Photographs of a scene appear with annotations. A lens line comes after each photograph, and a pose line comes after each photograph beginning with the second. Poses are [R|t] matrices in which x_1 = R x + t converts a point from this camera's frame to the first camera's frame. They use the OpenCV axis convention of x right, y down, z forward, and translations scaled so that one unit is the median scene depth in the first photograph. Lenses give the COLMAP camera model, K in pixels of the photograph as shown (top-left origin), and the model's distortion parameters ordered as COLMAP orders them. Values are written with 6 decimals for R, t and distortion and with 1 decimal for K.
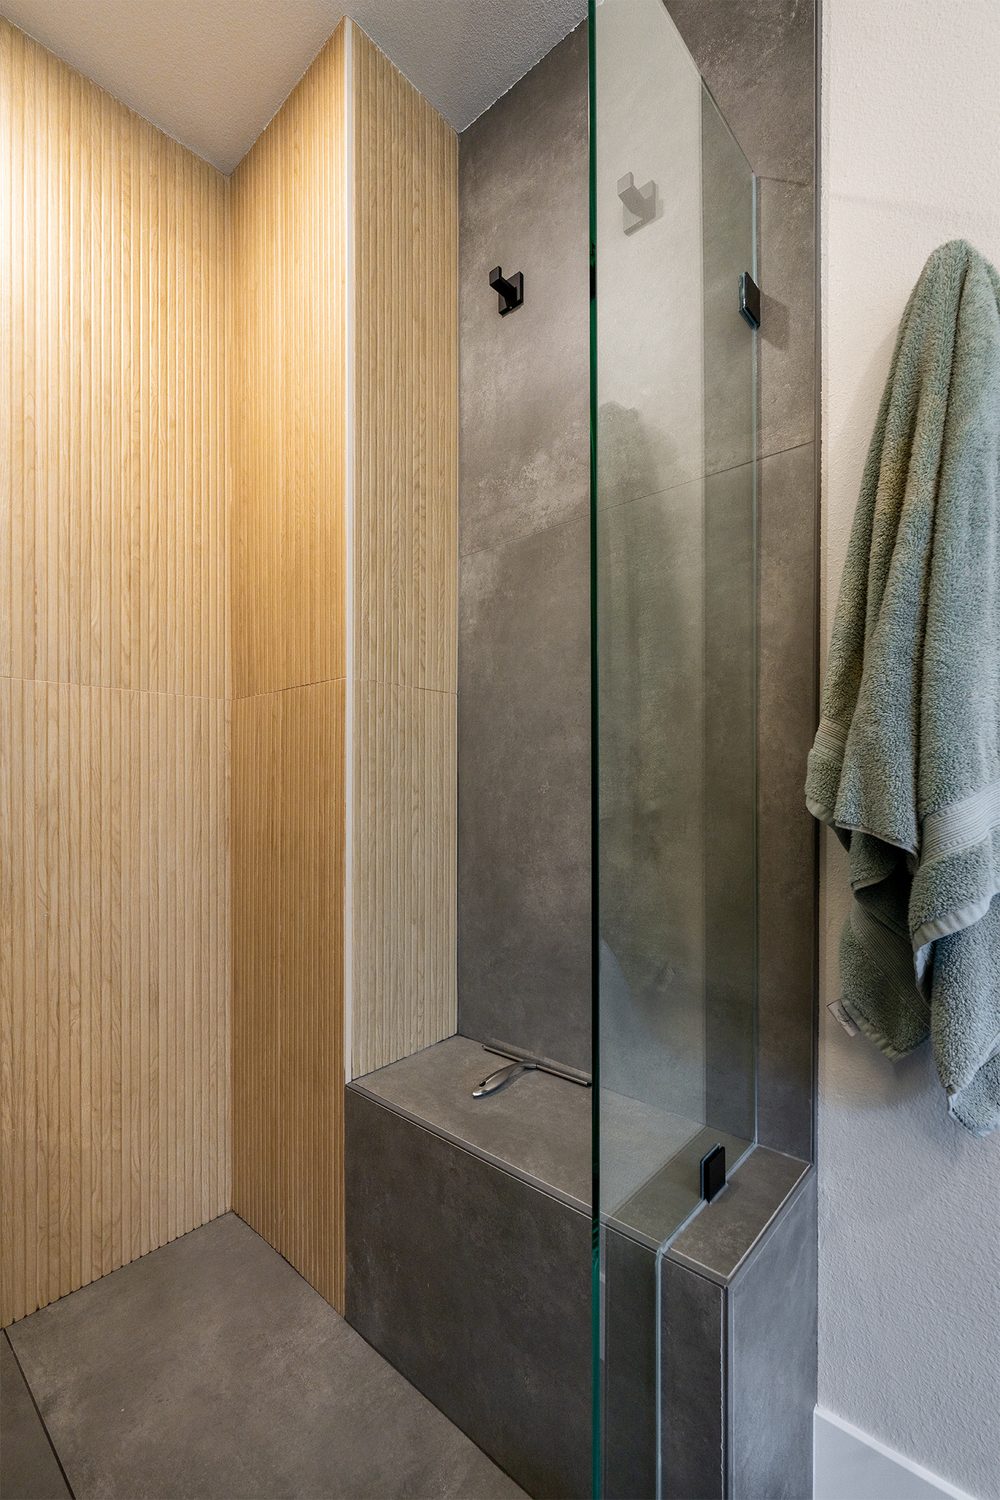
lens RADIAL K [[650.1, 0, 494.5], [0, 650.1, 789.4], [0, 0, 1]] dist [-0.002413, -0.000397]
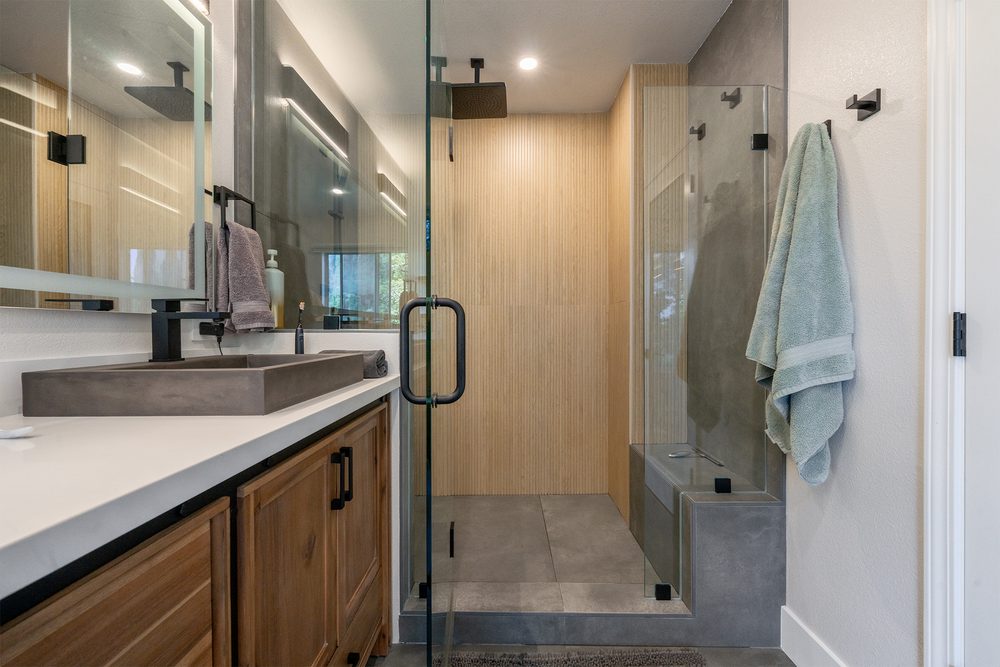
lens RADIAL K [[412.0, 0, 500.0], [0, 412.0, 333.5], [0, 0, 1]] dist [-0.001289, 0.000000]
pose [[0.664323, 0.008430, -0.747398, 0.678327], [-0.005702, 0.999964, 0.006211, -0.030481], [0.747424, 0.000136, 0.664347, -0.560119]]
